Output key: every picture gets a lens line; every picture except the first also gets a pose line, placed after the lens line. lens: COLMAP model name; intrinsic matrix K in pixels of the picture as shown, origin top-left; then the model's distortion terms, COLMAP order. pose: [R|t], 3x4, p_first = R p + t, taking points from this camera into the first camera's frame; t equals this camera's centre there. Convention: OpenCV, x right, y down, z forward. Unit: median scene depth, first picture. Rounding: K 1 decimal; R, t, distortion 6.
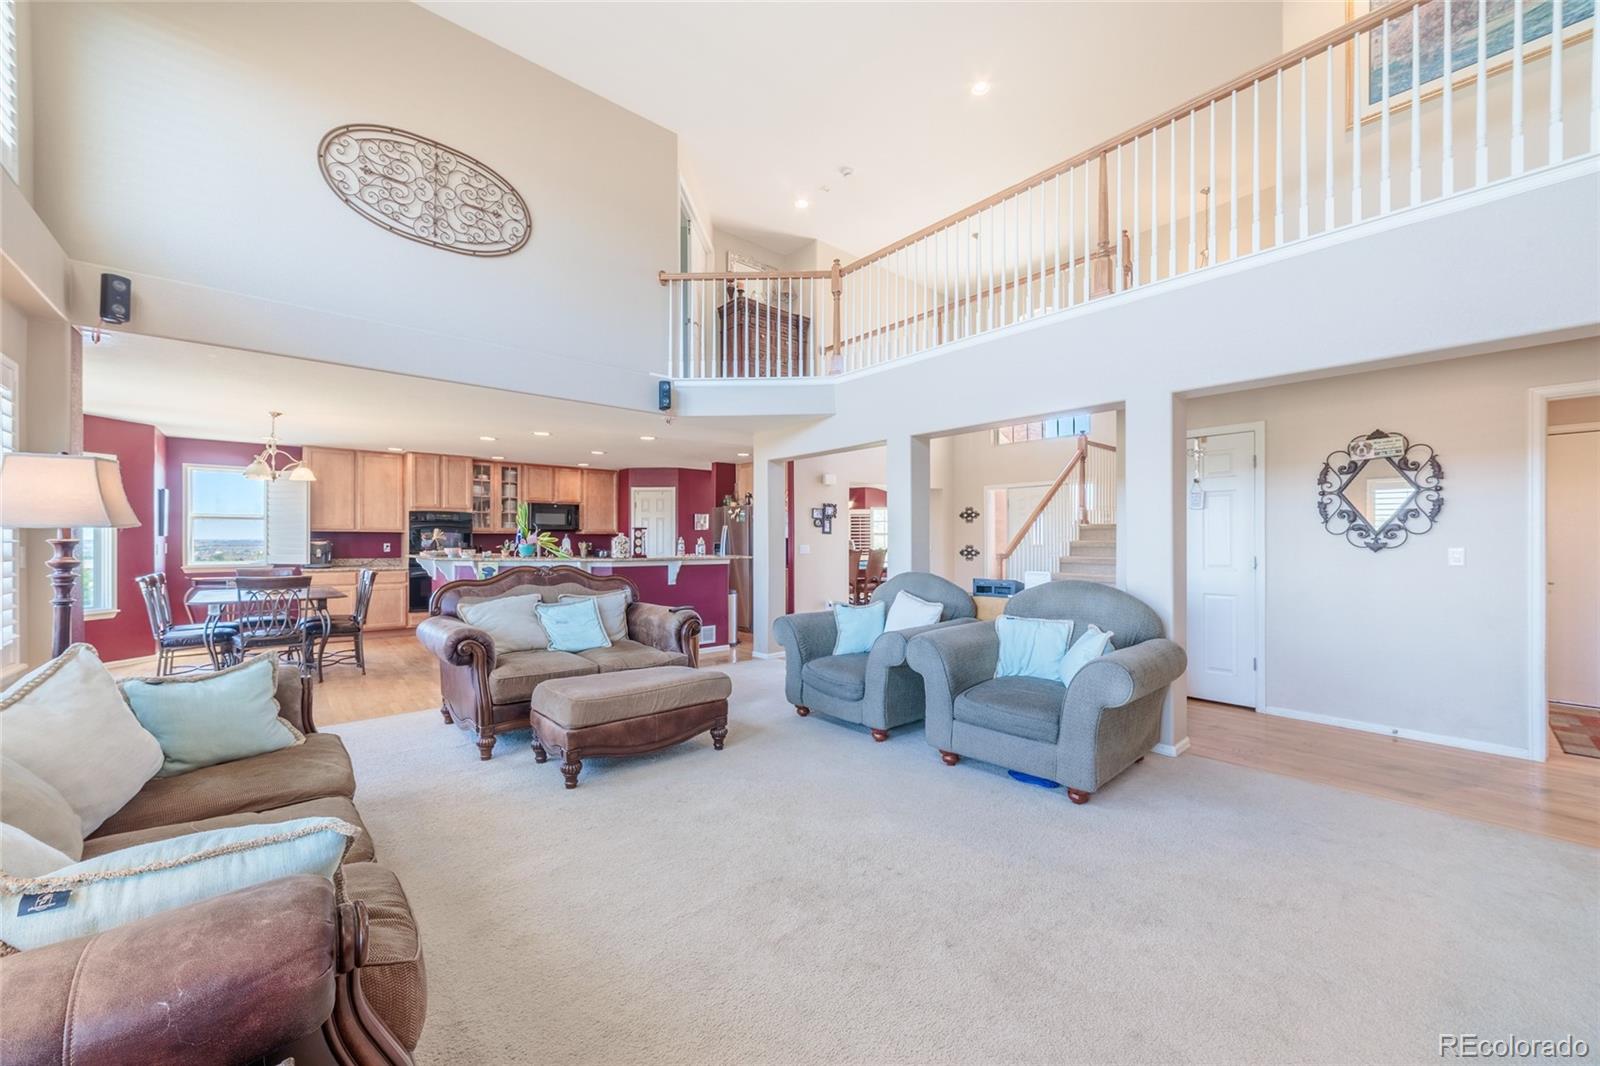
lens RADIAL K [[599.0, 0, 784.8], [0, 599.0, 541.3], [0, 0, 1]] dist [-0.004804, 0.003241]
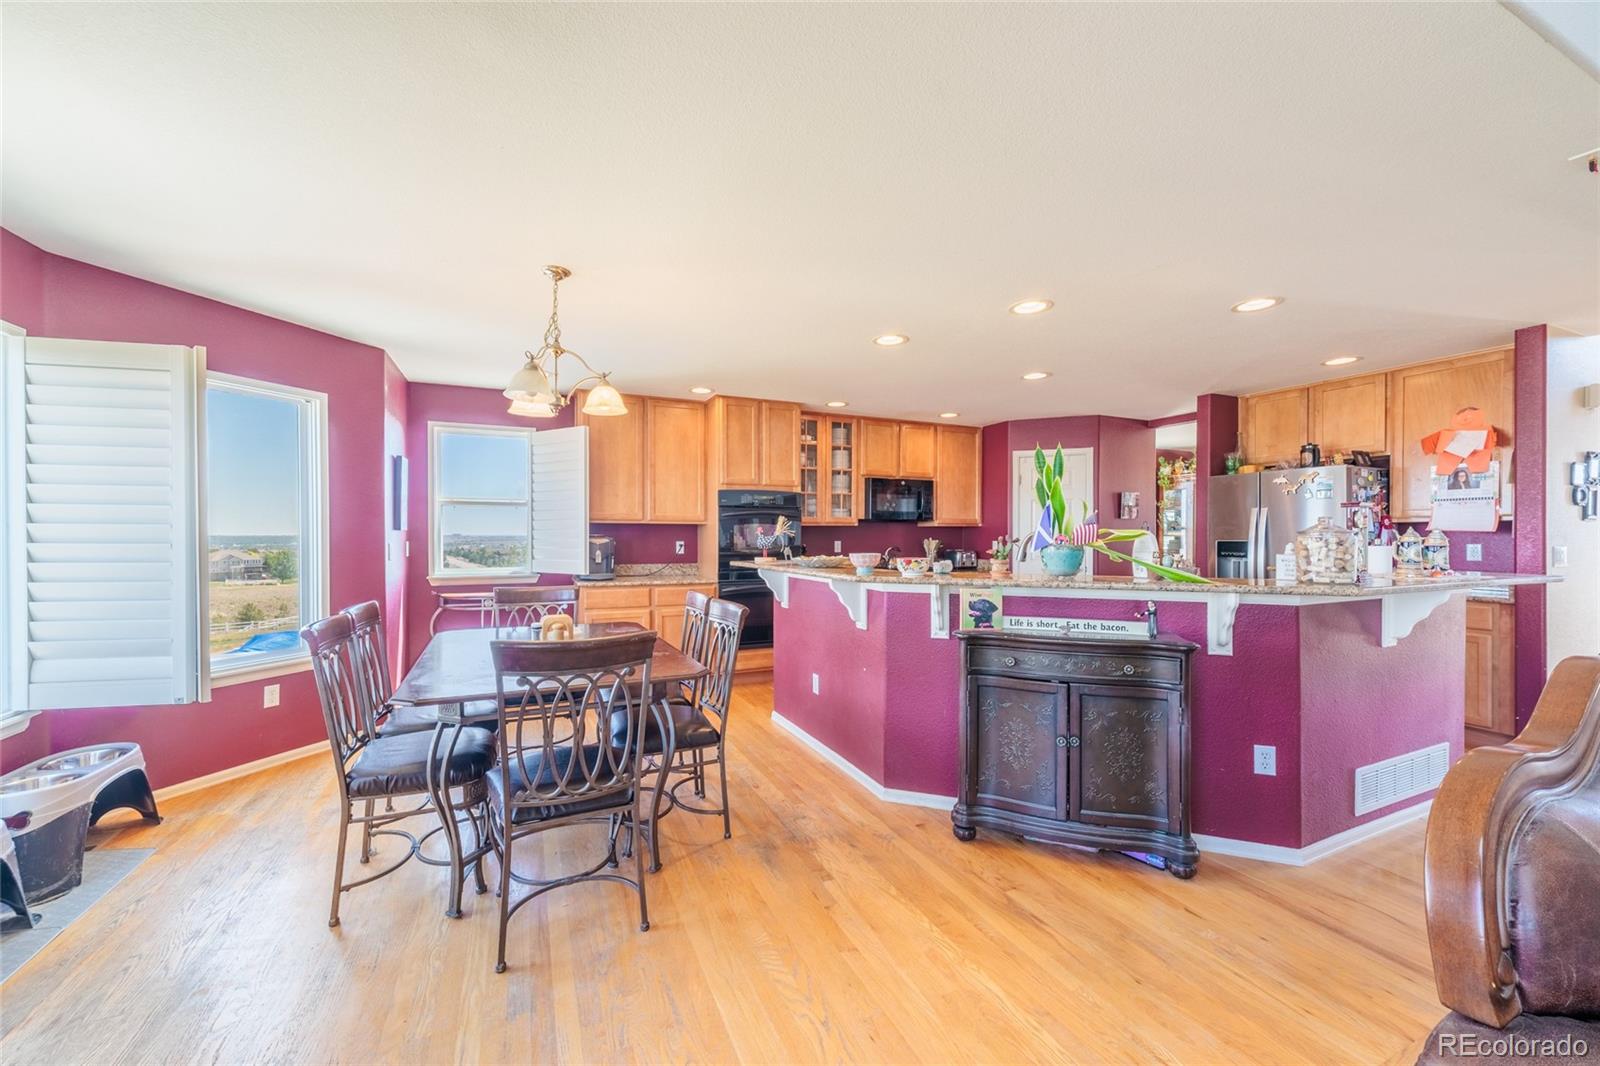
lens RADIAL K [[599.0, 0, 788.2], [0, 599.0, 538.0], [0, 0, 1]] dist [-0.004804, 0.003241]
pose [[0.959465, -0.000508, -0.281827, -0.375381], [0.001189, 0.999997, 0.002245, -0.001396], [0.281825, -0.002489, 0.959463, 0.410138]]
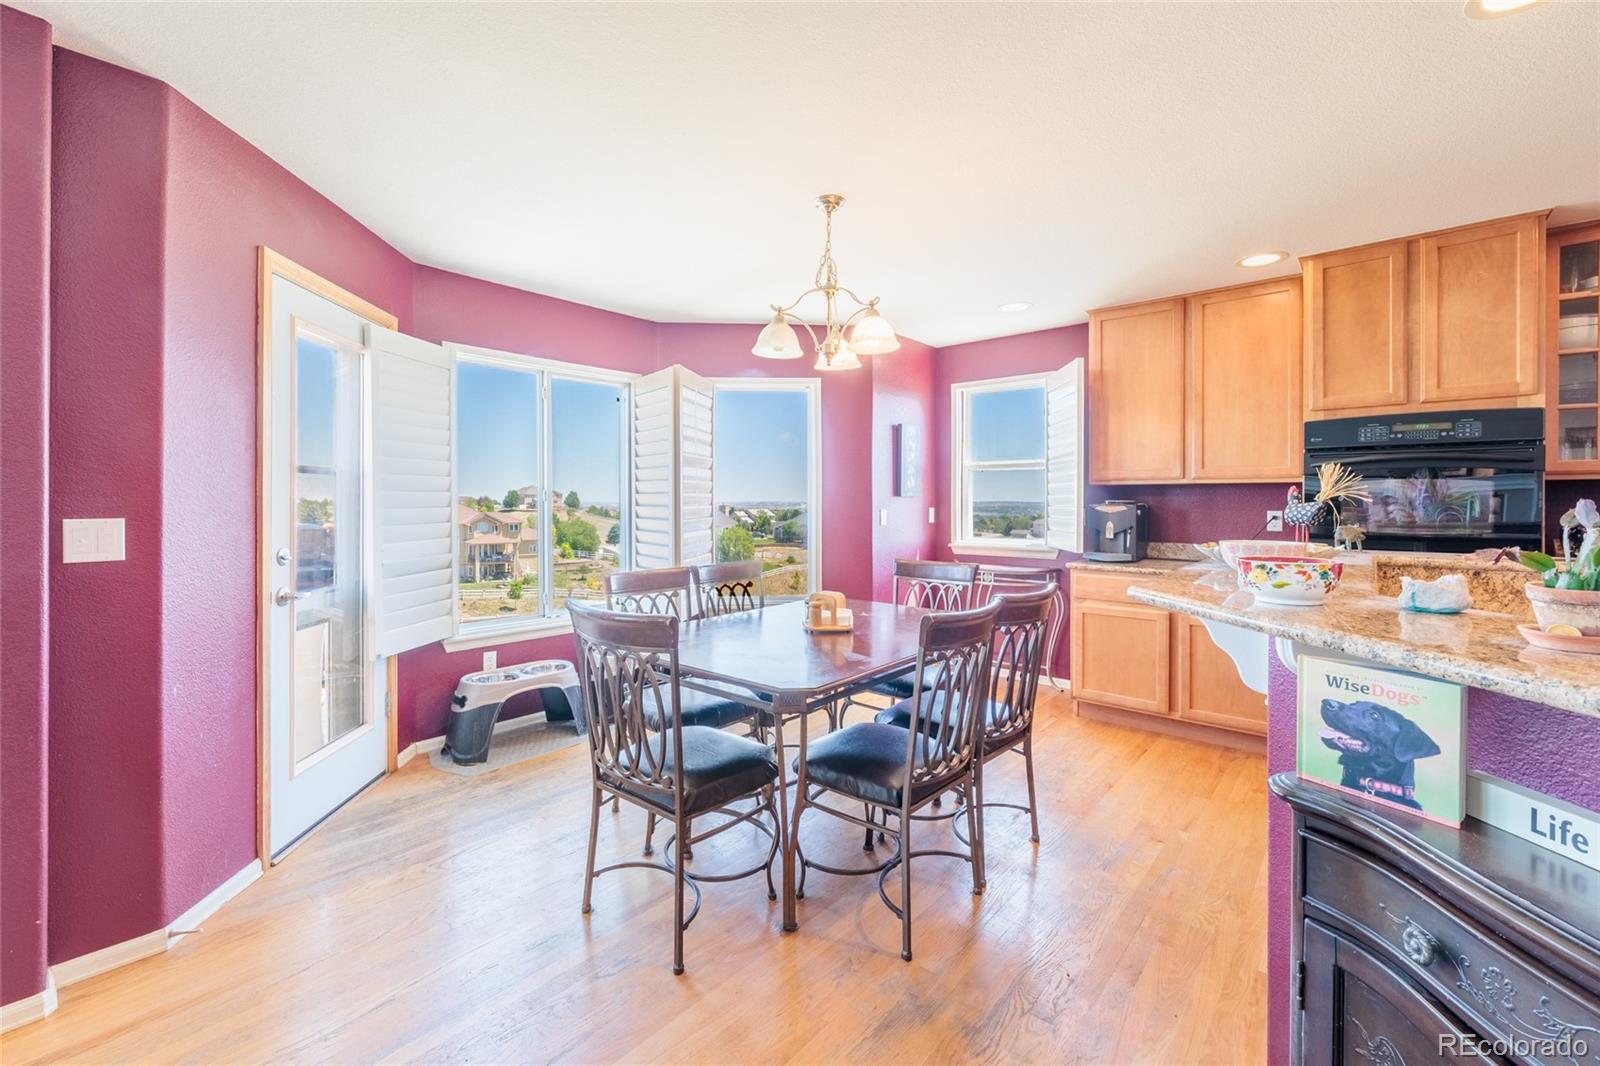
lens RADIAL K [[659.7, 0, 805.9], [0, 659.7, 506.7], [0, 0, 1]] dist [0.000339, 0.000129]
pose [[0.150041, 0.003031, -0.988675, -0.273901], [0.001115, 0.999994, 0.003235, -0.000986], [0.988679, -0.001587, 0.150037, 0.632396]]
